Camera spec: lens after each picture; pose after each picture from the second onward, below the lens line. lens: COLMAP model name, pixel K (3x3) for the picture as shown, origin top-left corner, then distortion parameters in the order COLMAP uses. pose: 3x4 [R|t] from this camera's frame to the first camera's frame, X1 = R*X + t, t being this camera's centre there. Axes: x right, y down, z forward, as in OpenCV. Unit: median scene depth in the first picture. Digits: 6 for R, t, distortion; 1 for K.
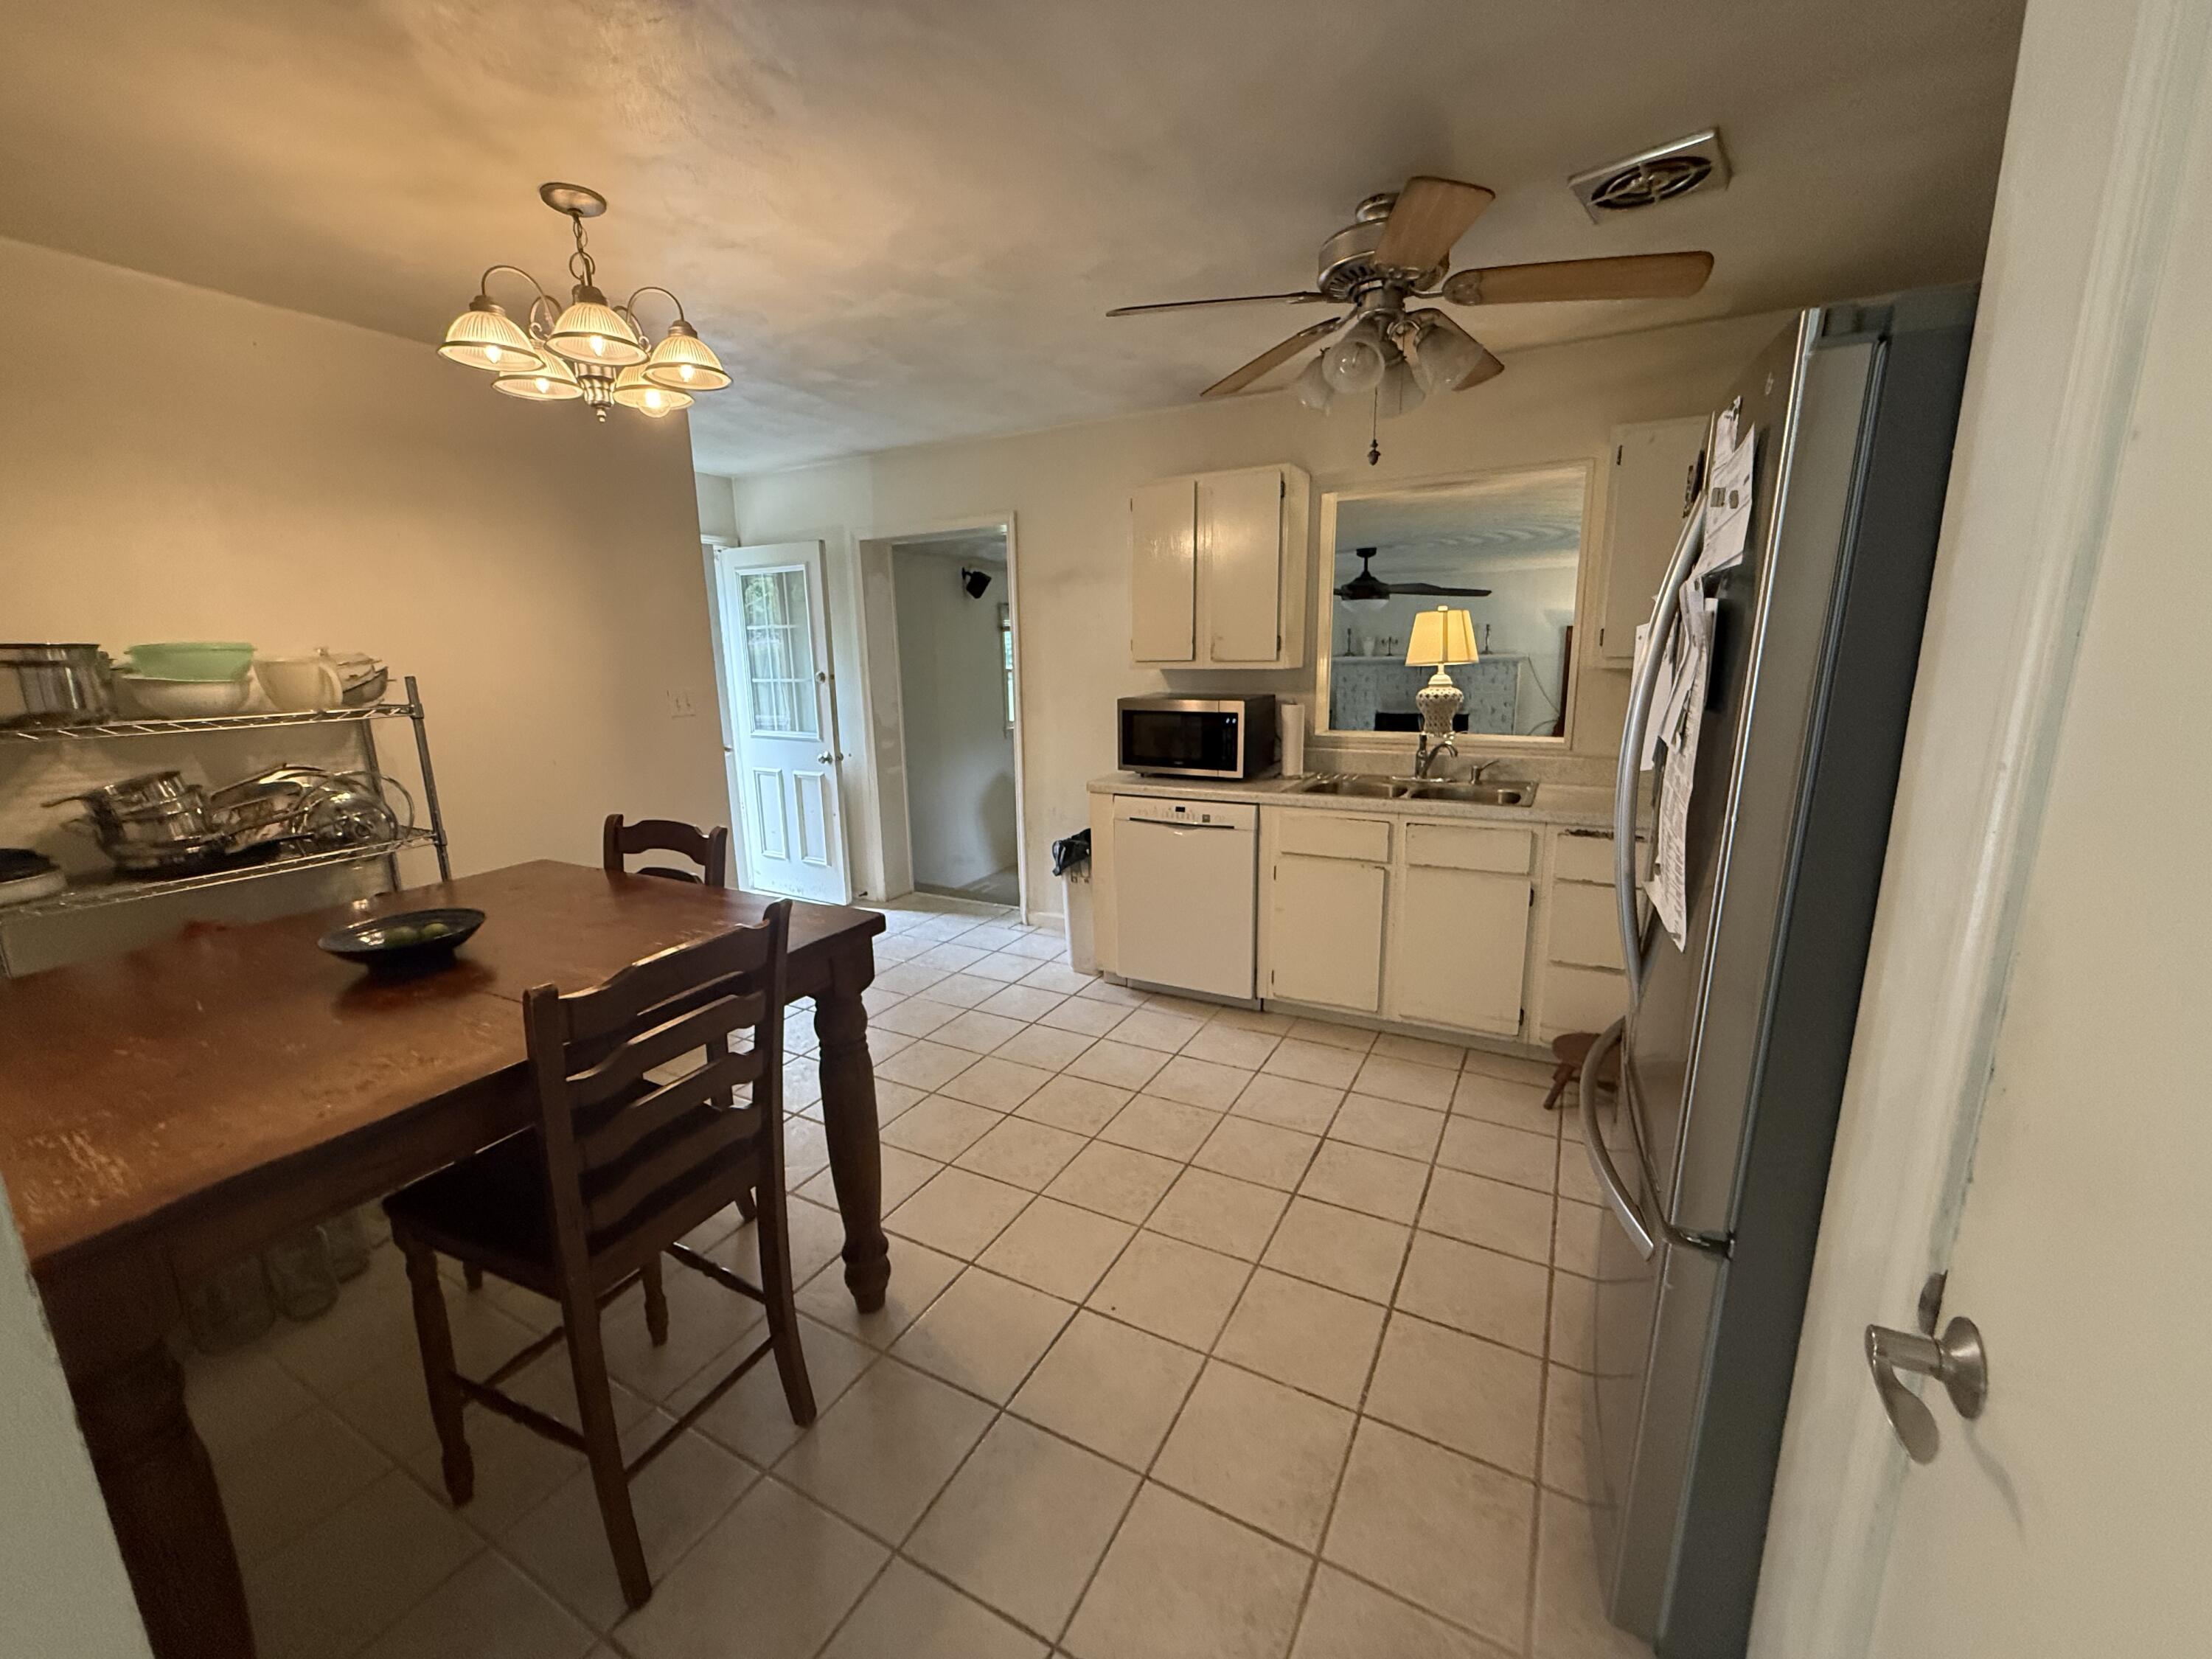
lens RADIAL K [[875.6, 0, 1105.4], [0, 875.6, 828.1], [0, 0, 1]] dist [0.000273, 0.000003]
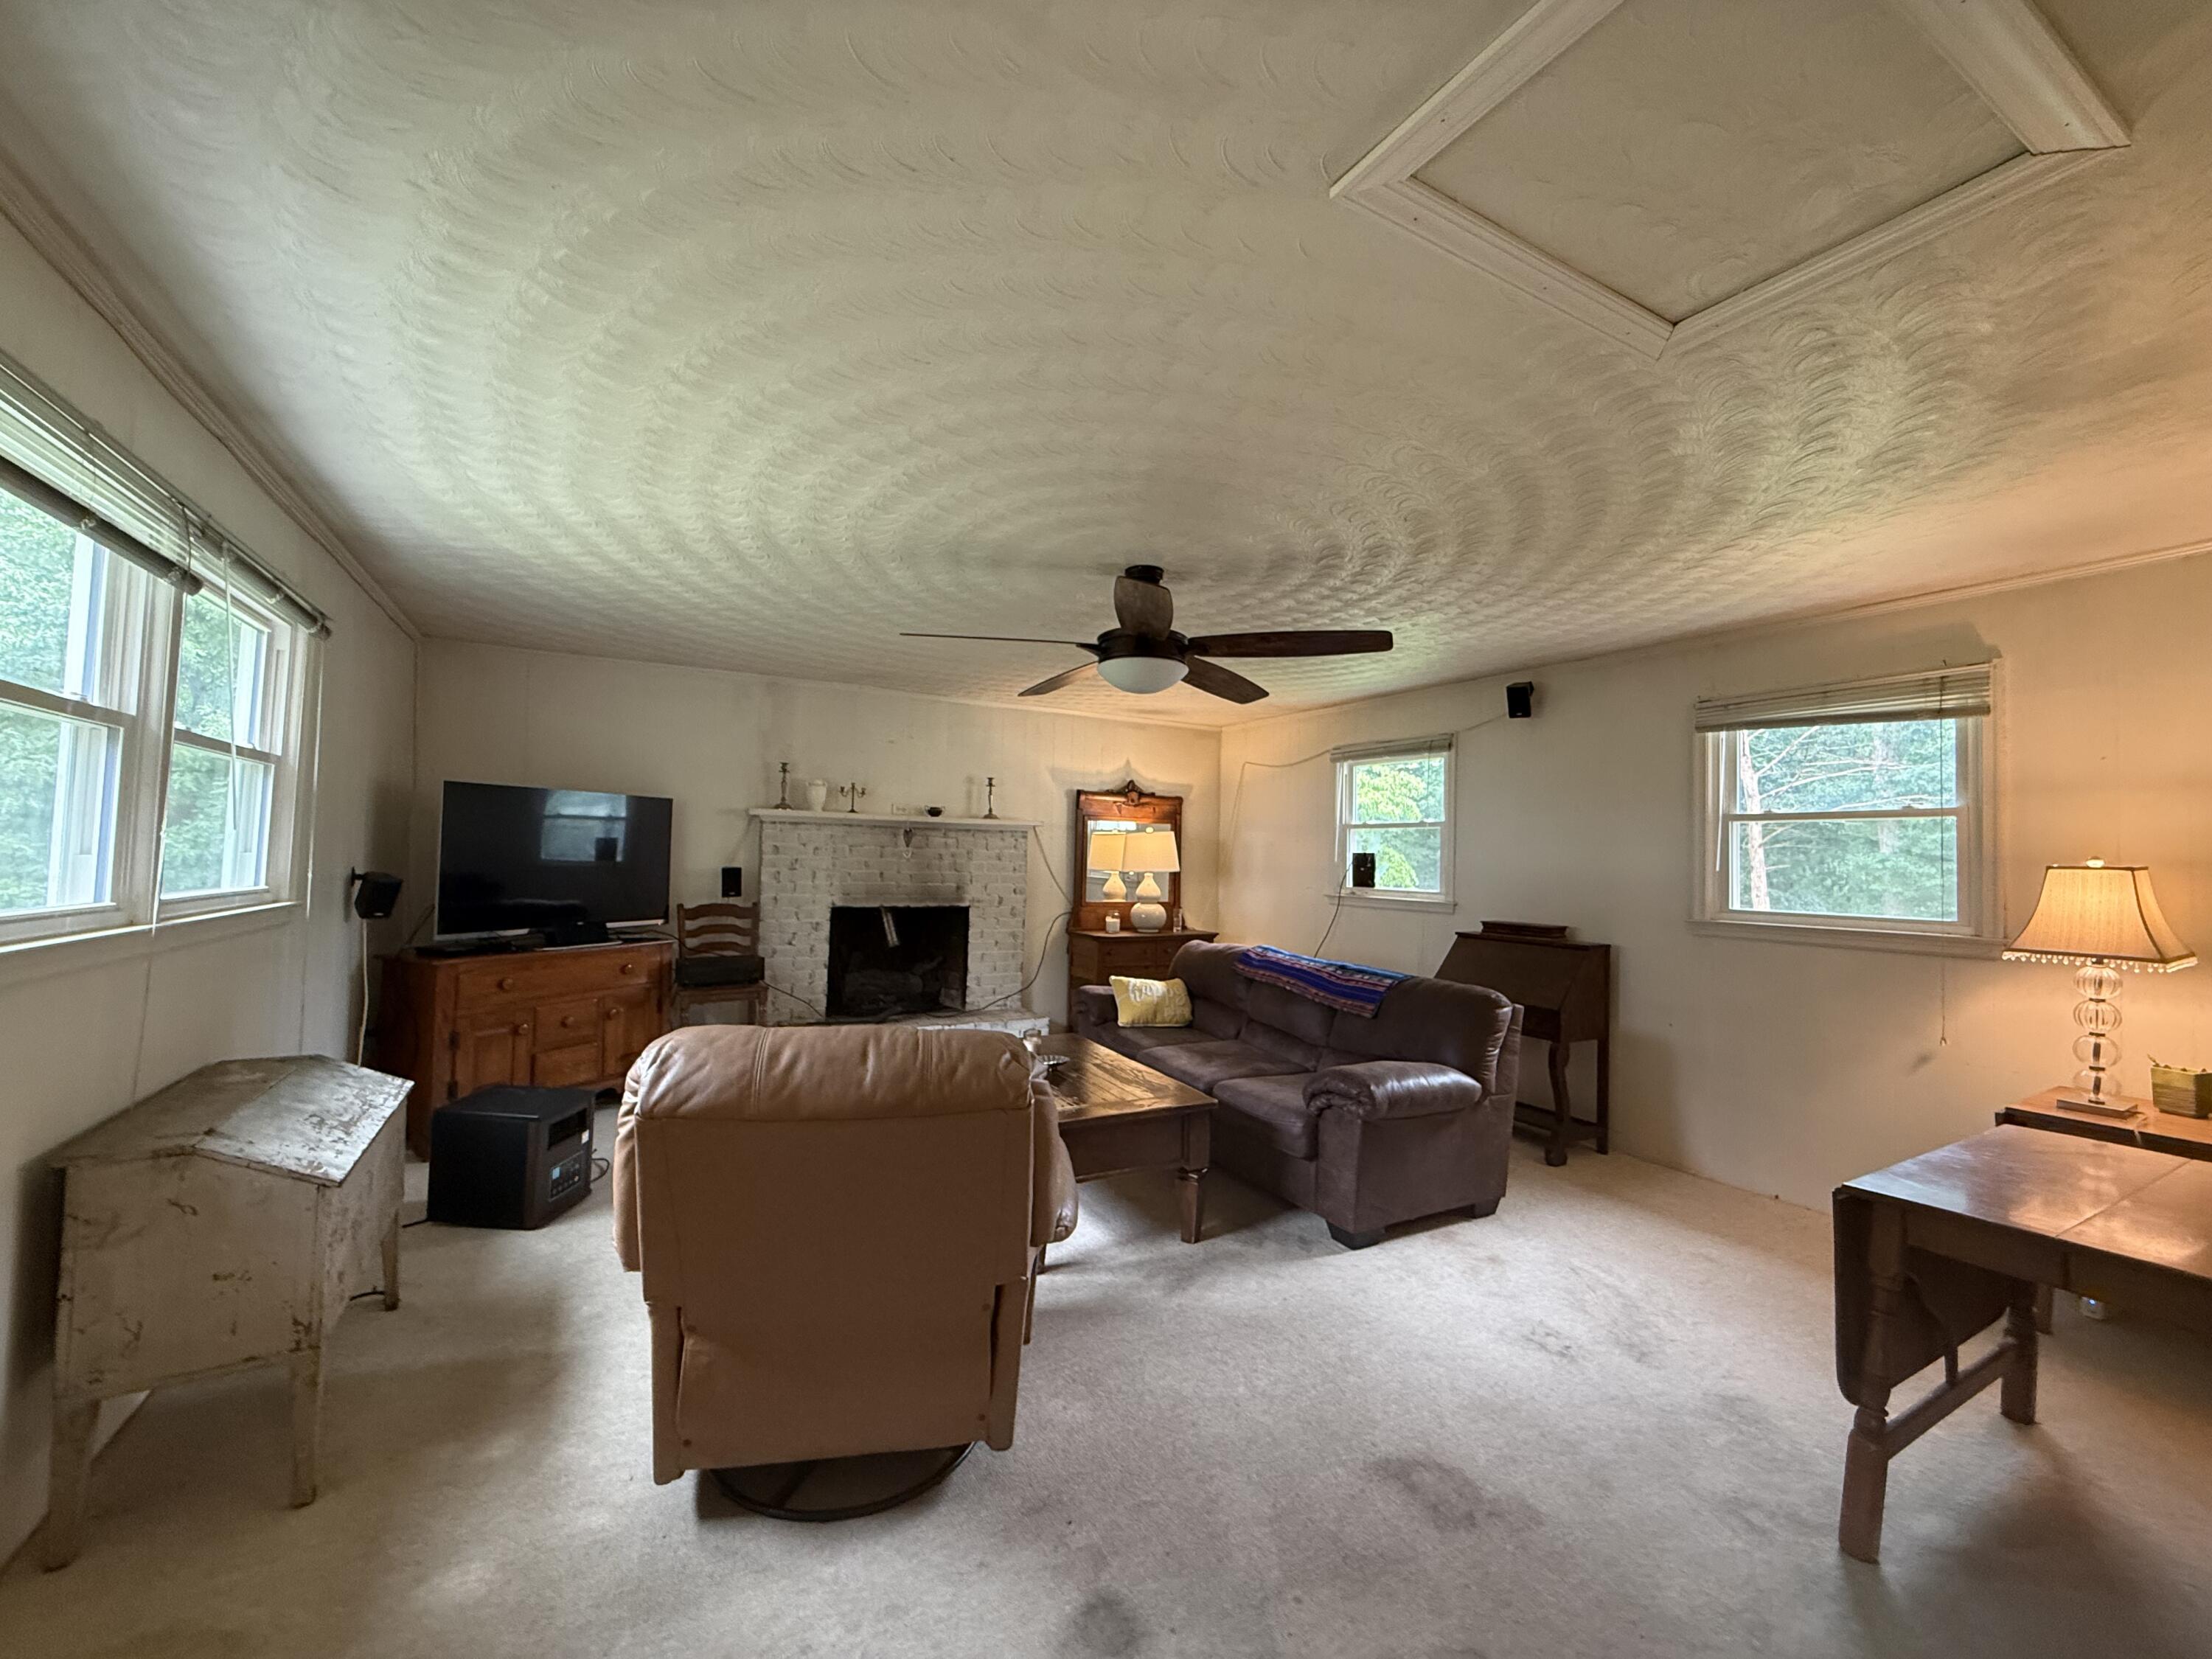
lens RADIAL K [[875.6, 0, 1109.0], [0, 875.6, 828.5], [0, 0, 1]] dist [0.000273, 0.000003]
pose [[0.534011, 0.069339, 0.842630, -0.090076], [0.138539, 0.975984, -0.168111, -0.059568], [-0.834050, 0.206510, 0.511580, 0.542522]]
